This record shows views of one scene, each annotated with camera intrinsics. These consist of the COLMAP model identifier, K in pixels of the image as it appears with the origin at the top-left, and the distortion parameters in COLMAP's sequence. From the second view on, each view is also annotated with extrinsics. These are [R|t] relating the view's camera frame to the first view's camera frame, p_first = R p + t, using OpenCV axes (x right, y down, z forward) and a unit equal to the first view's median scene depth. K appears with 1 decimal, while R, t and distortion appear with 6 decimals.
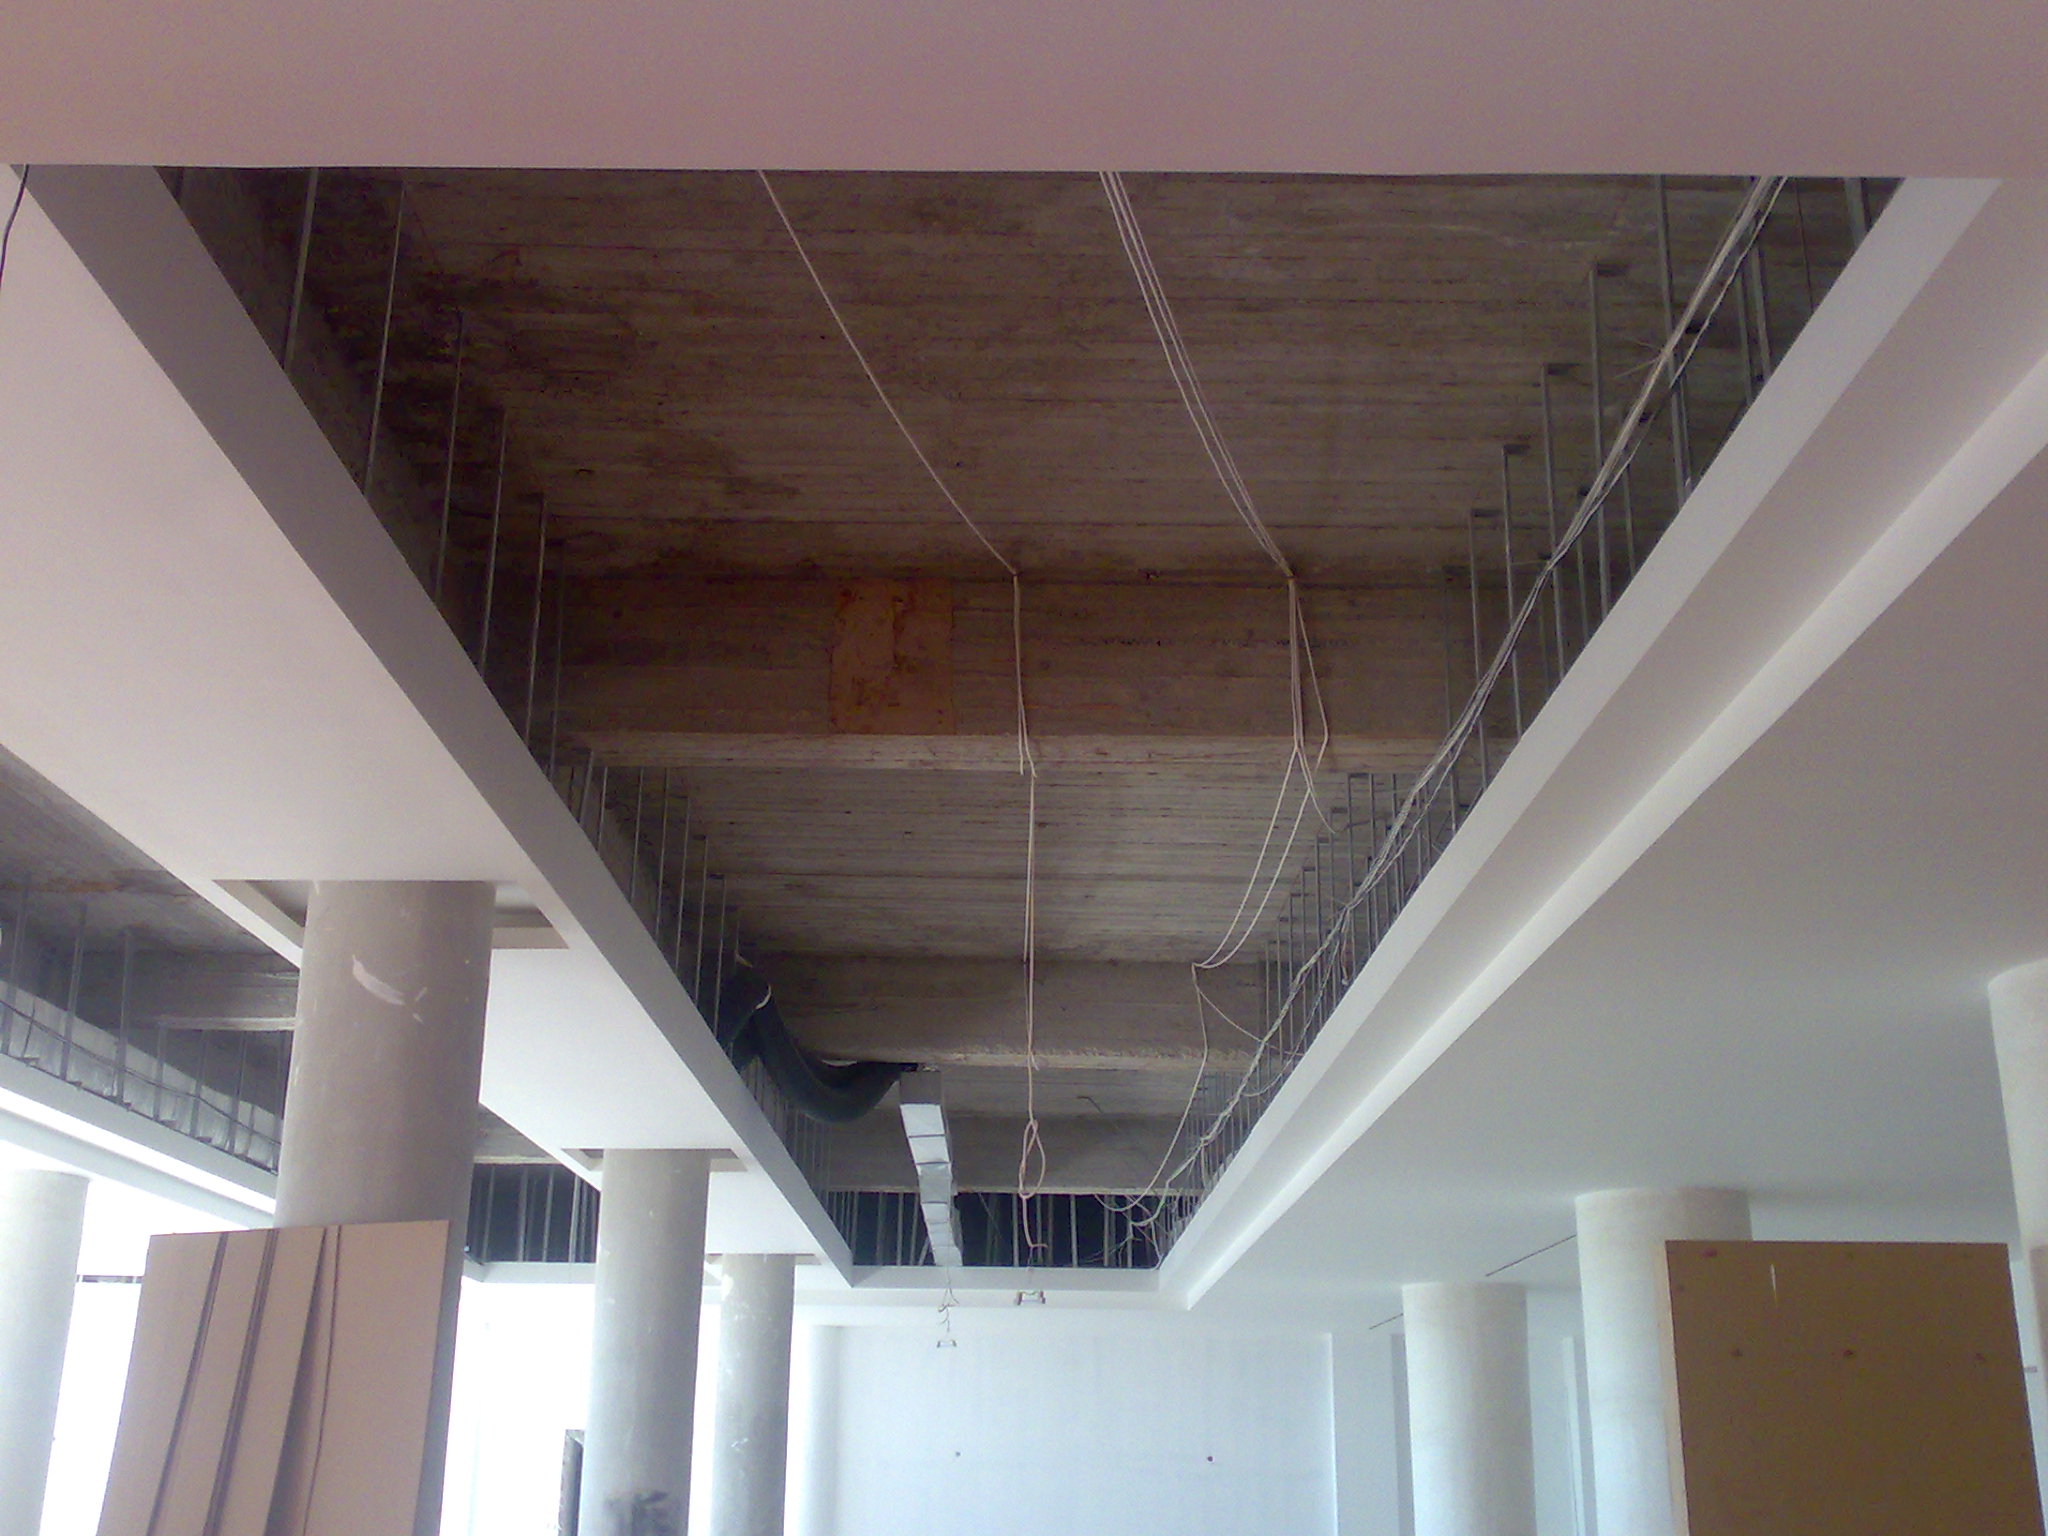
lens RADIAL K [[2272.6, 0, 1024.0], [0, 2272.6, 768.0], [0, 0, 1]] dist [0.122235, -0.471661]
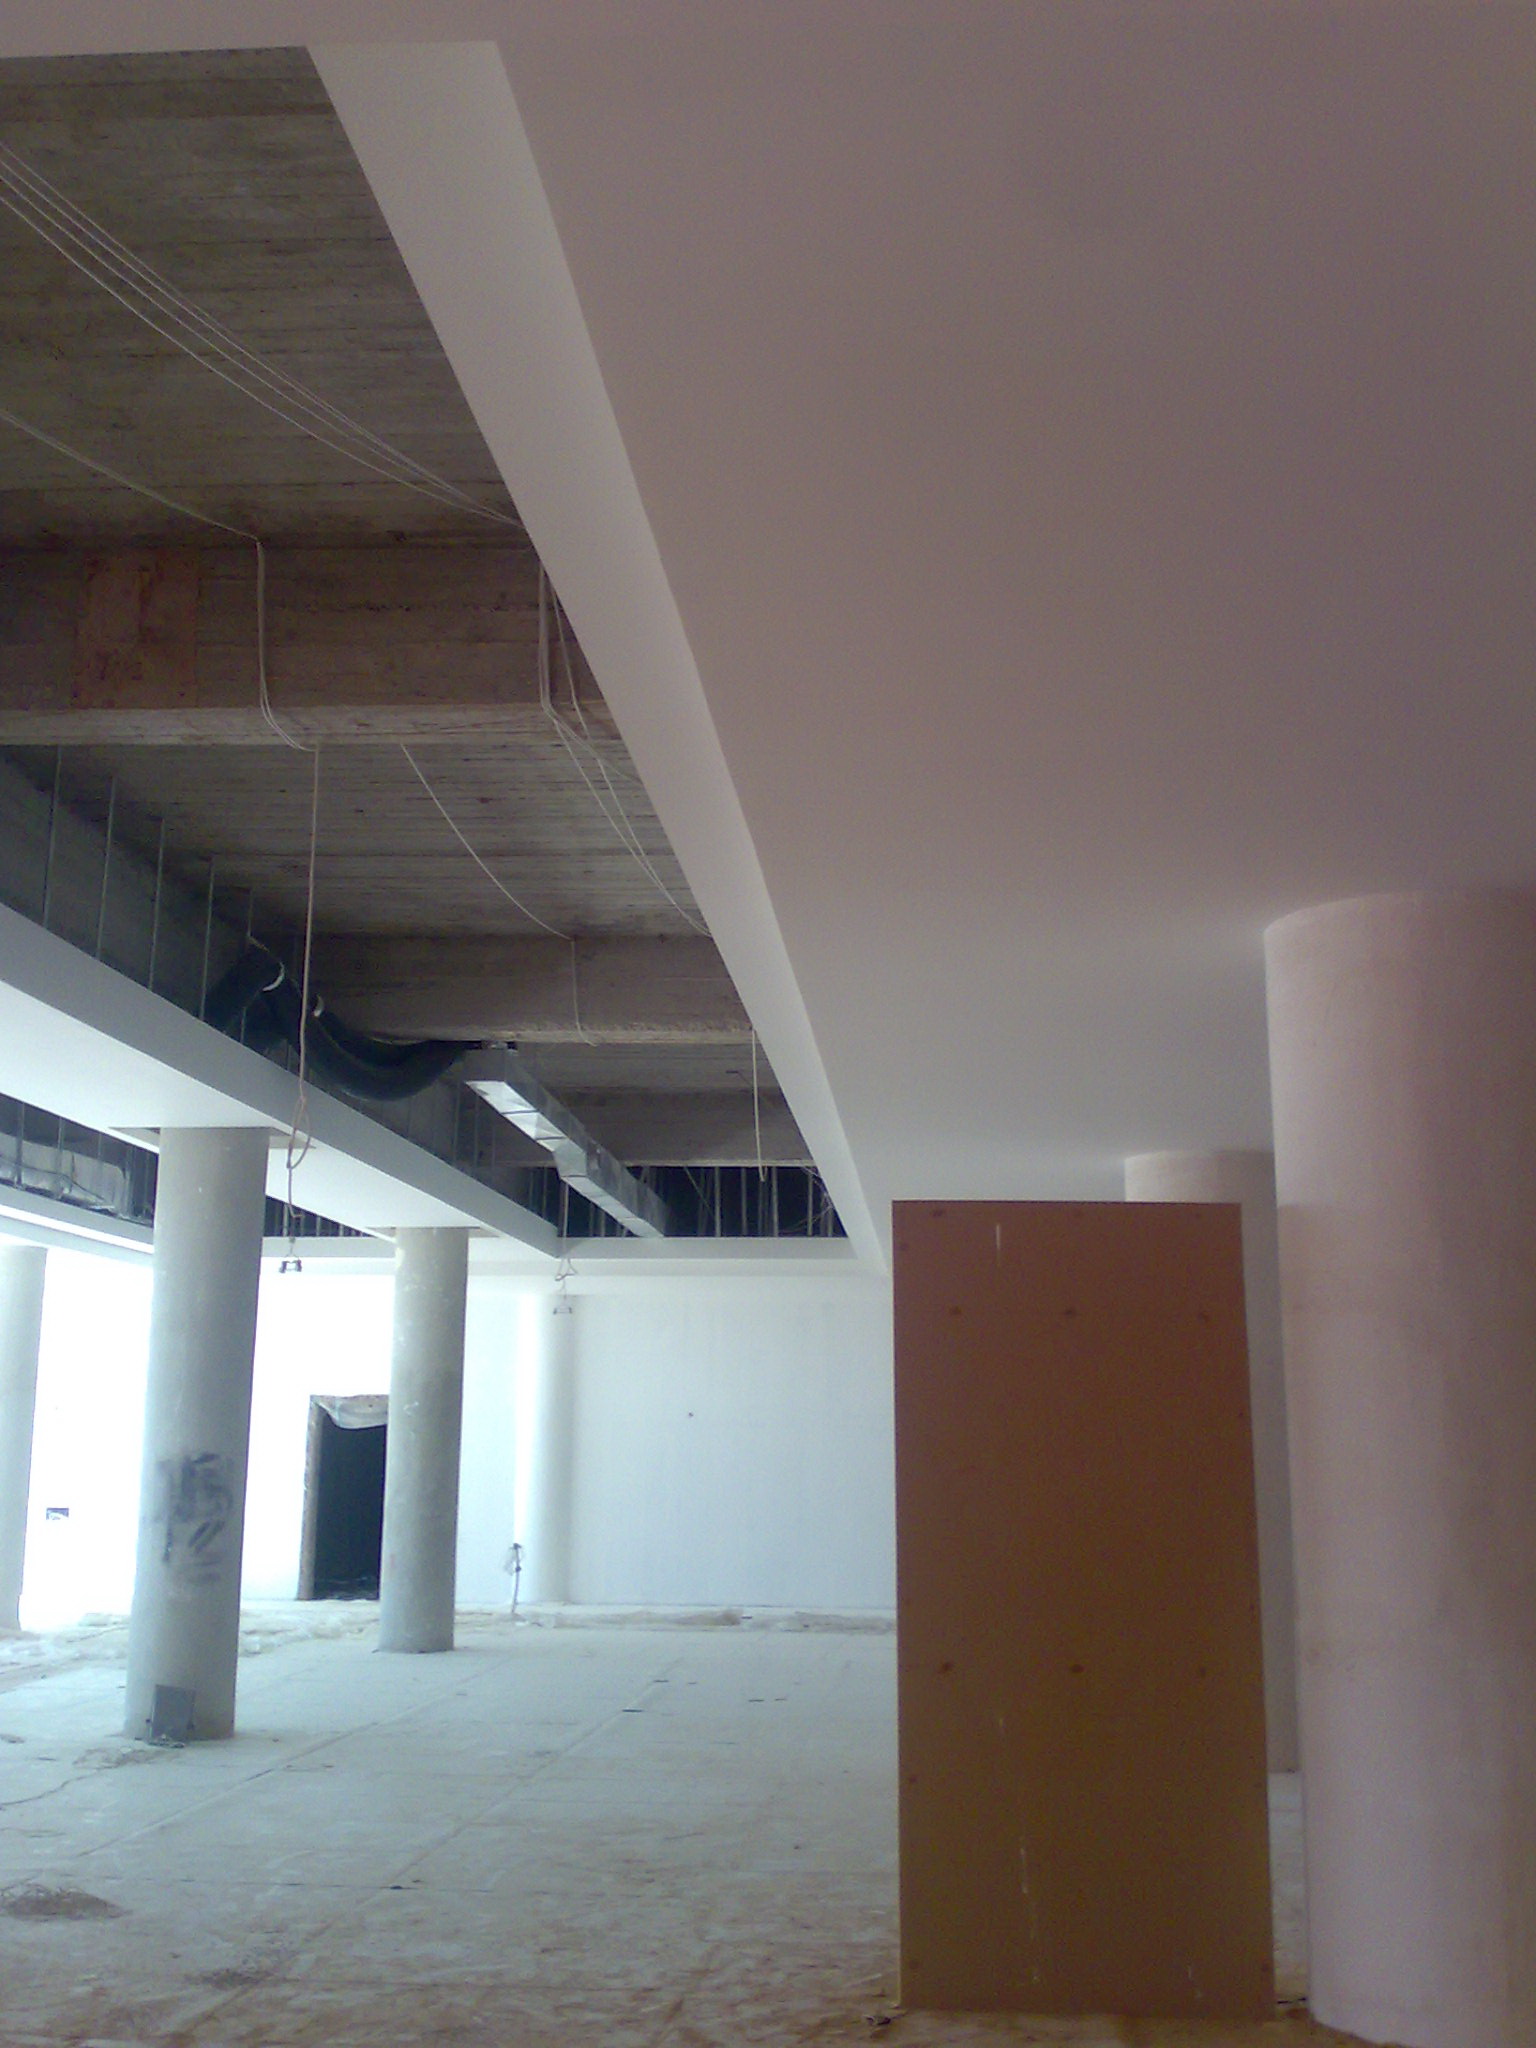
lens RADIAL K [[2272.6, 0, 768.0], [0, 2272.6, 1024.0], [0, 0, 1]] dist [0.122235, -0.471661]
pose [[0.998625, -0.016188, -0.049862, 0.161986], [0.022101, 0.992478, 0.120411, 0.004519], [0.047537, -0.121348, 0.991471, 0.009291]]
